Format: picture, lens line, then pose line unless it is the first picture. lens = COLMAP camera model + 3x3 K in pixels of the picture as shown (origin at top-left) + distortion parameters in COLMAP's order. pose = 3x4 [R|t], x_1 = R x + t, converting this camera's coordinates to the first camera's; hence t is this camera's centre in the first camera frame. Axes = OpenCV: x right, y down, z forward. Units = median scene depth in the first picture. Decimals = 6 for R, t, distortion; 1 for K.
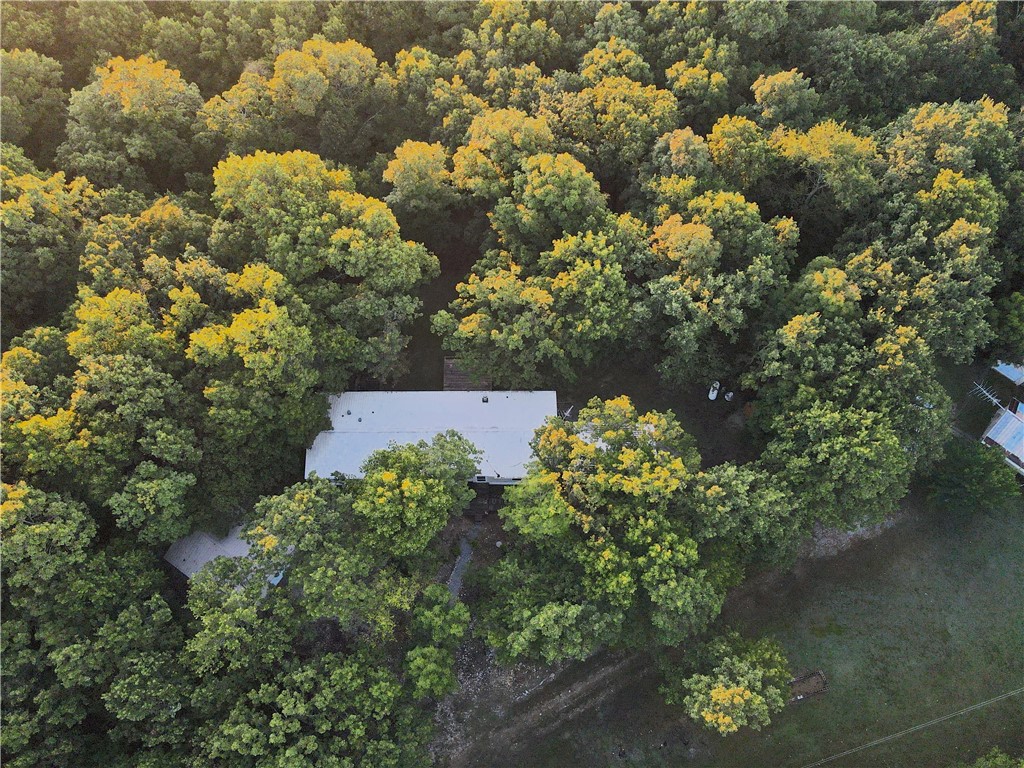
lens RADIAL K [[745.2, 0, 512.0], [0, 745.2, 384.0], [0, 0, 1]] dist [-0.017651, 0.055952]
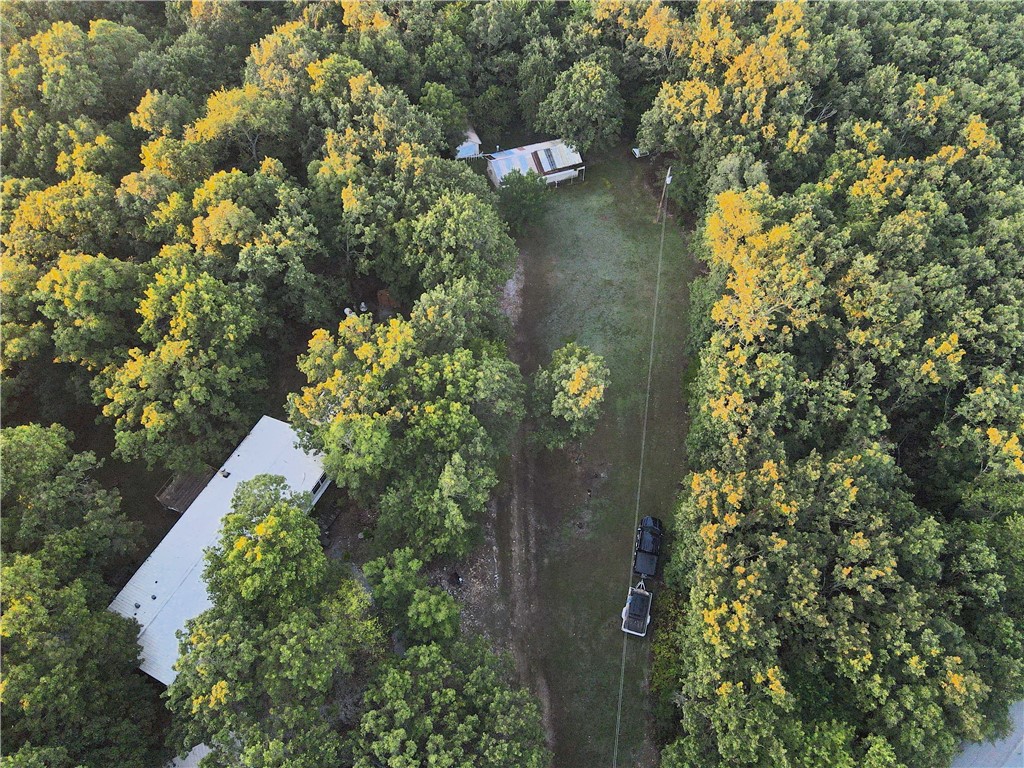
lens RADIAL K [[745.2, 0, 512.0], [0, 745.2, 384.0], [0, 0, 1]] dist [-0.017651, 0.055952]
pose [[0.455197, -0.740788, 0.493993, -0.280419], [0.806858, 0.577803, 0.122977, 0.145870], [-0.376531, 0.342603, 0.860725, 0.002523]]
